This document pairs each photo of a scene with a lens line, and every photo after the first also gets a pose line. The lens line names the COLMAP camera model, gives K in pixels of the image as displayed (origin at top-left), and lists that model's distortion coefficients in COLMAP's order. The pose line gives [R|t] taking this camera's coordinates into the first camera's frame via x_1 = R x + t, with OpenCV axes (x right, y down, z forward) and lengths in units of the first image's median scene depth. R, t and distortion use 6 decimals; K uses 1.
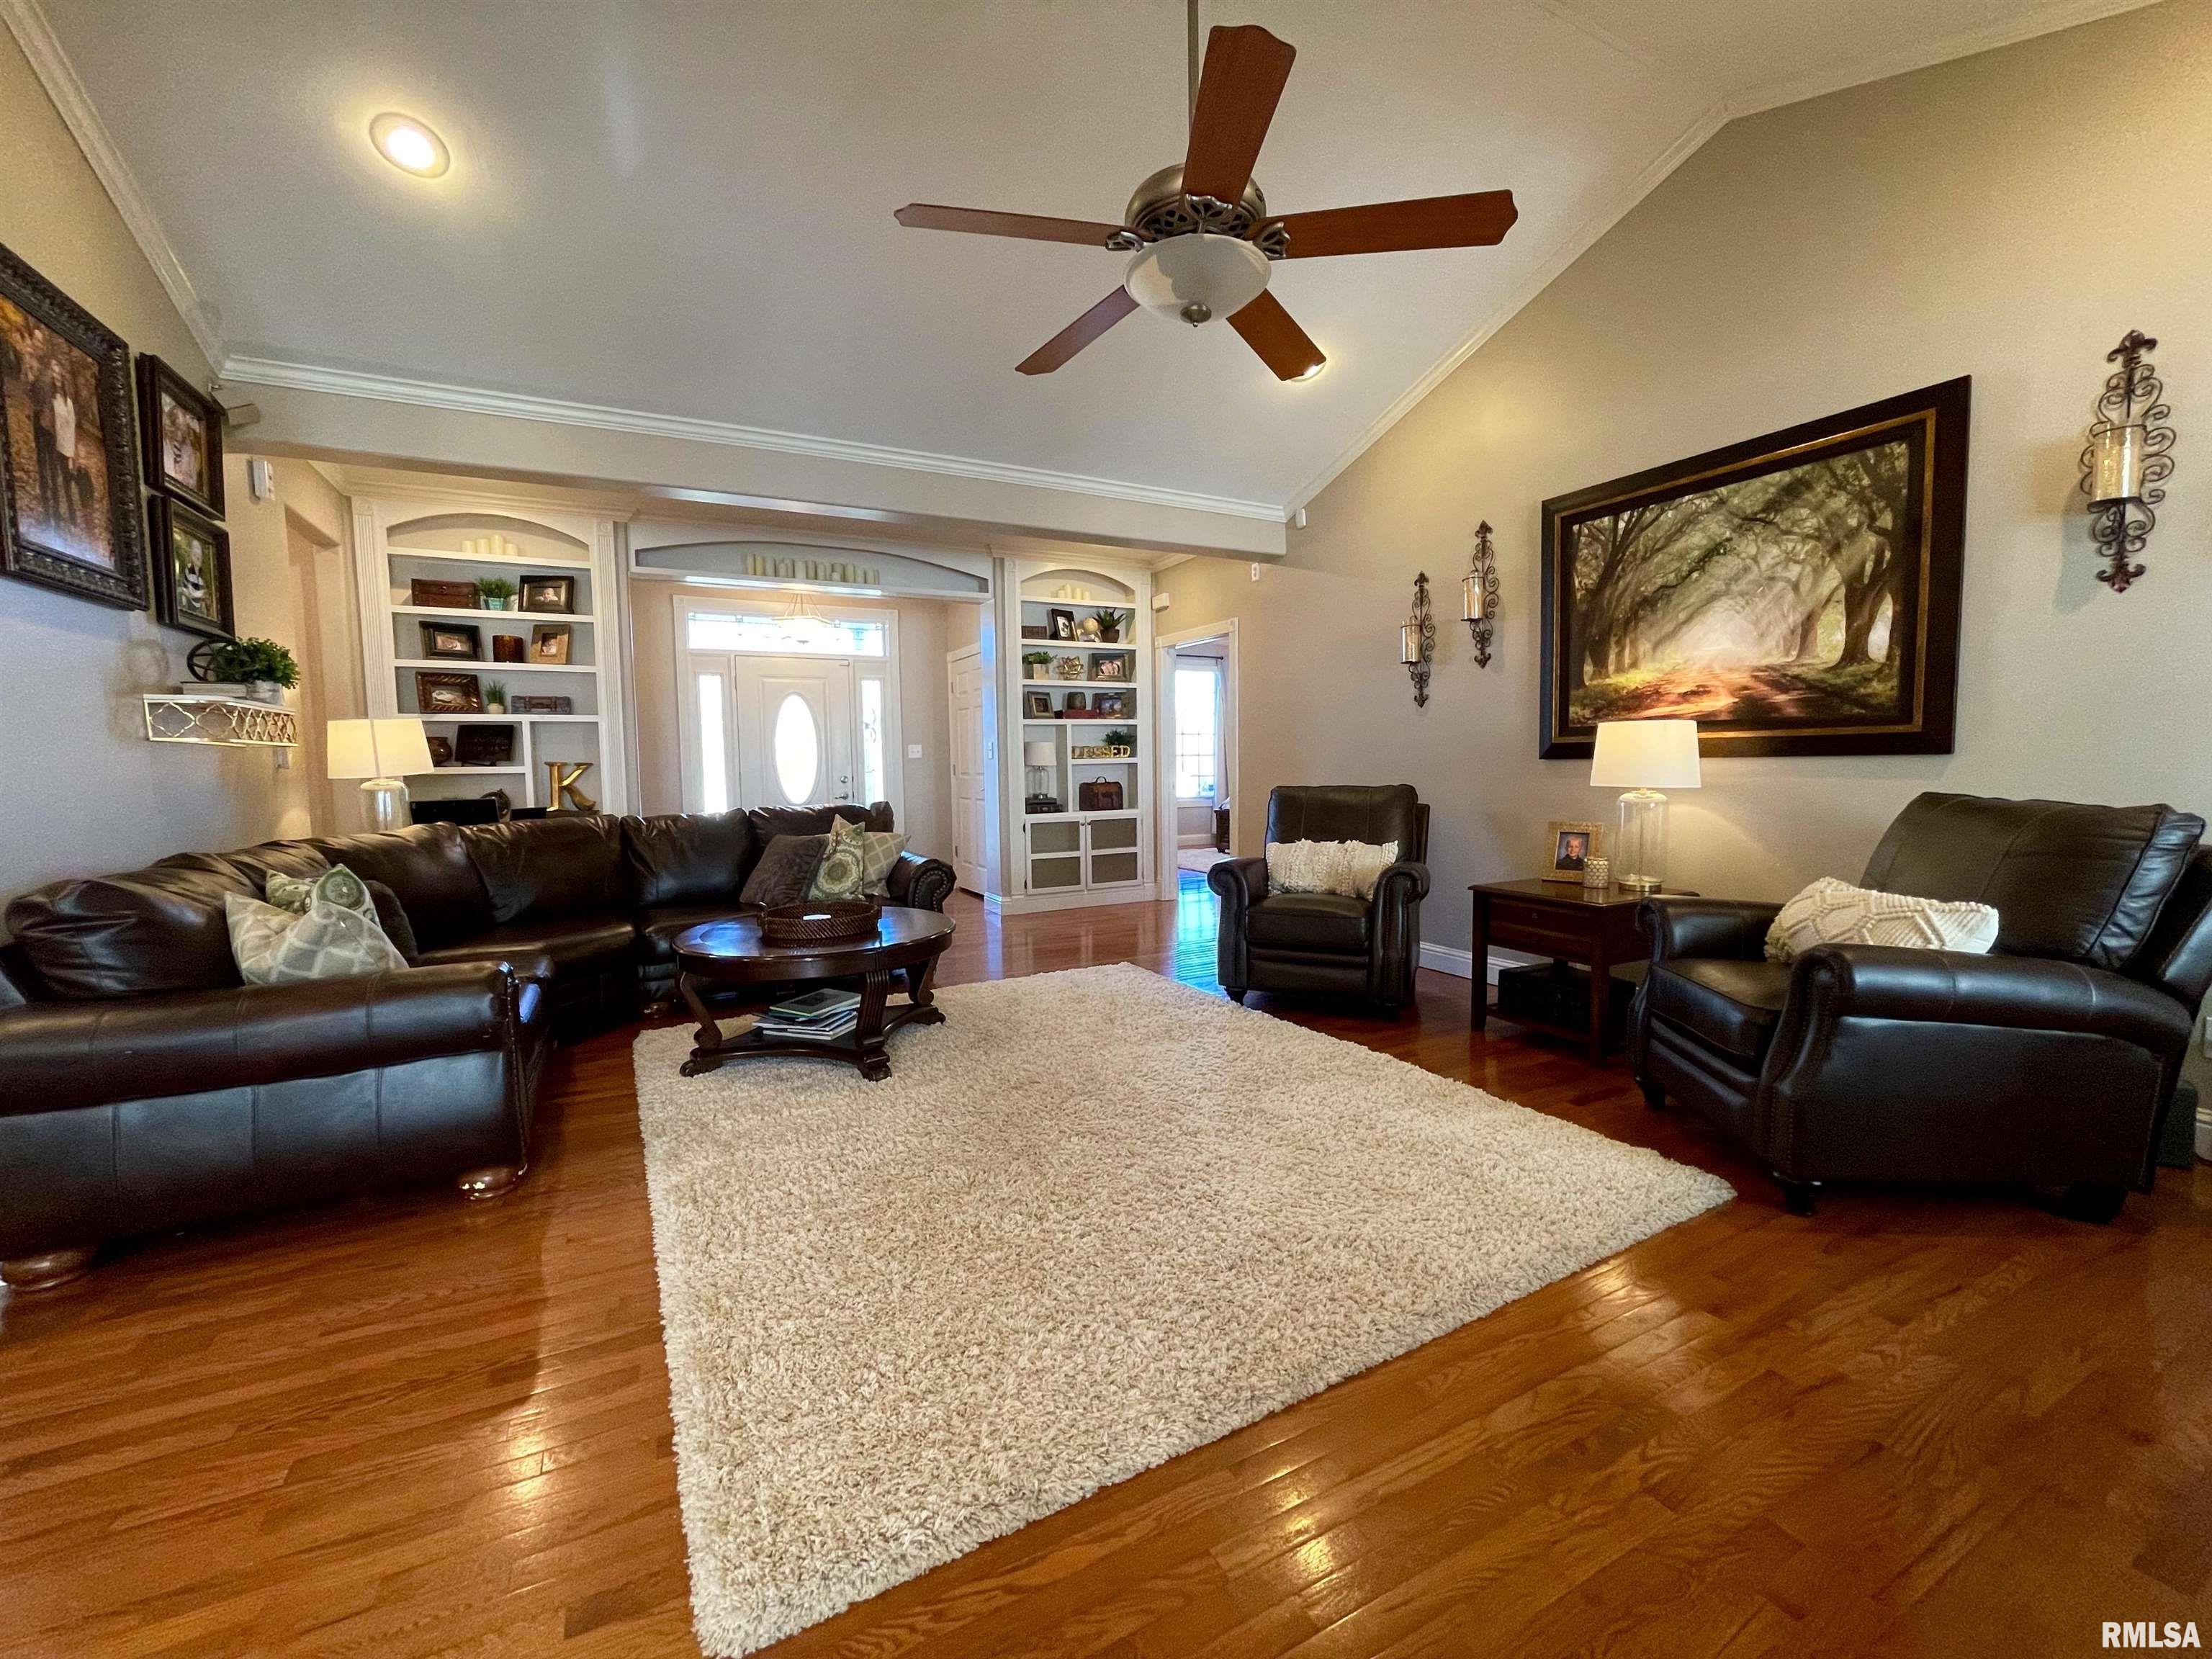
lens RADIAL K [[899.7, 0, 1100.3], [0, 899.7, 824.5], [0, 0, 1]] dist [0.003776, -0.001009]
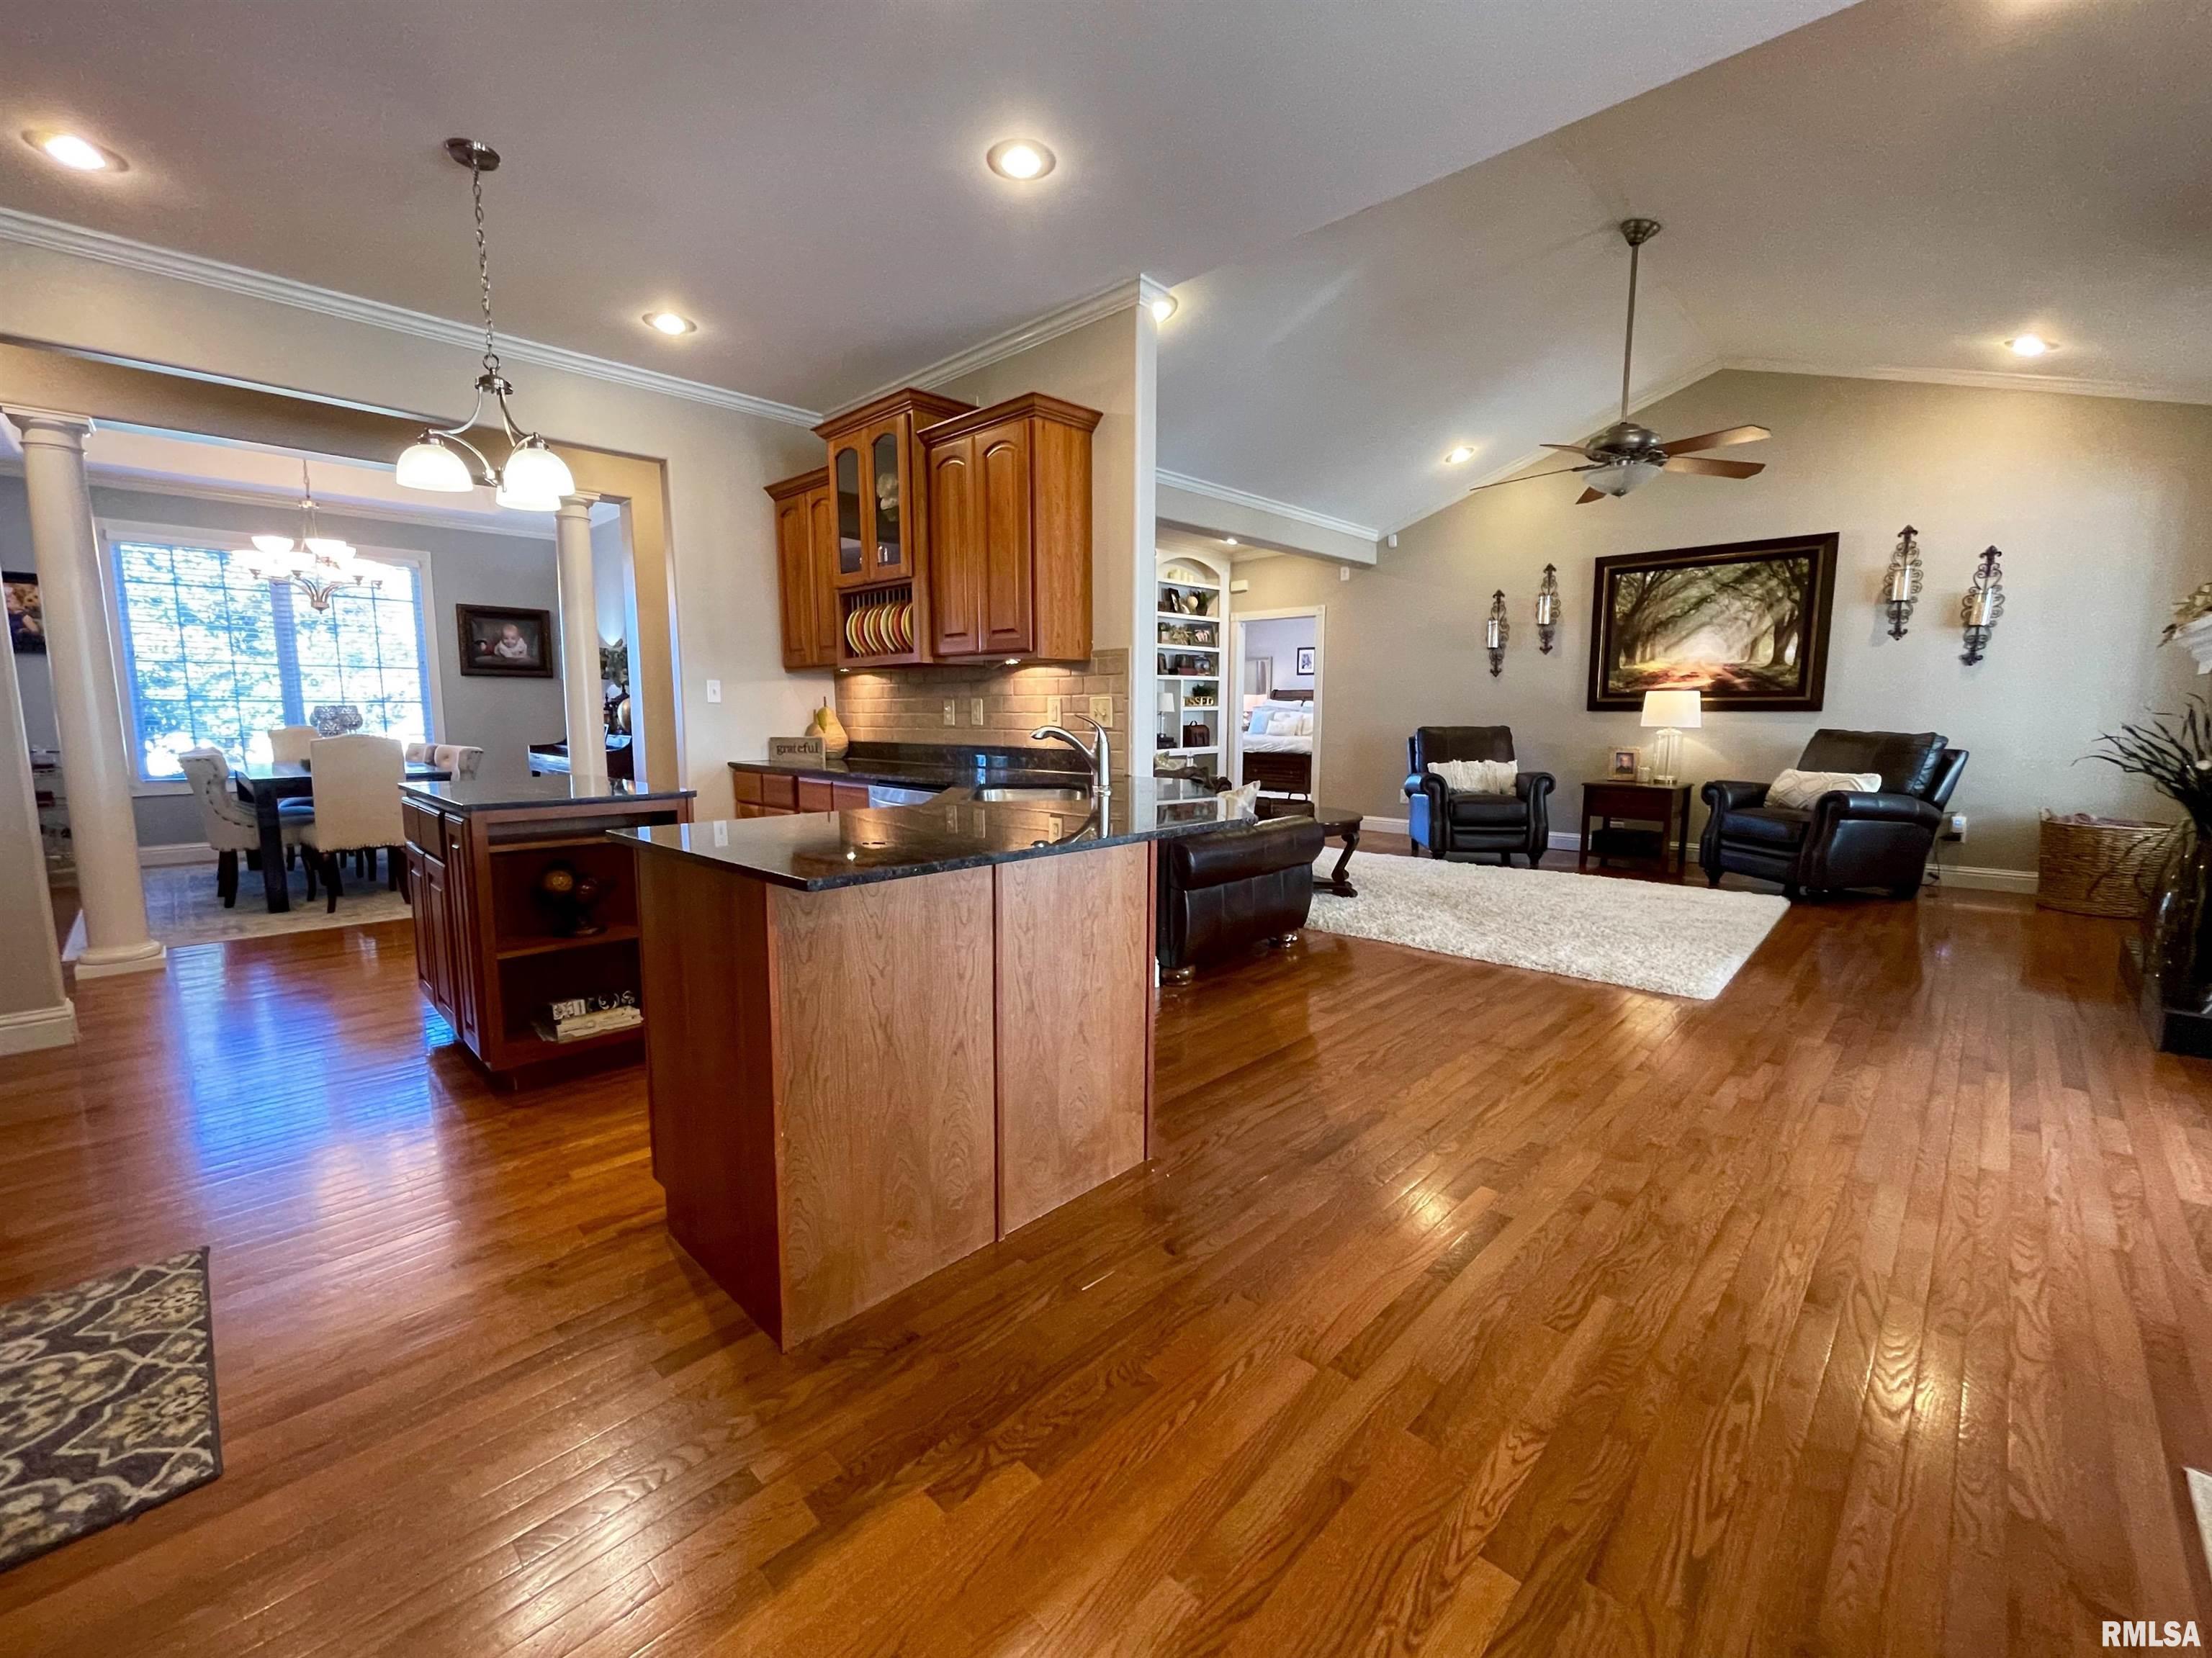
lens RADIAL K [[899.6, 0, 1106.9], [0, 899.6, 833.0], [0, 0, 1]] dist [0.003776, -0.001009]
pose [[0.947878, -0.030456, 0.317175, -1.046572], [0.009114, 0.997606, 0.068554, 0.037155], [-0.318503, -0.062090, 0.945886, -0.383538]]
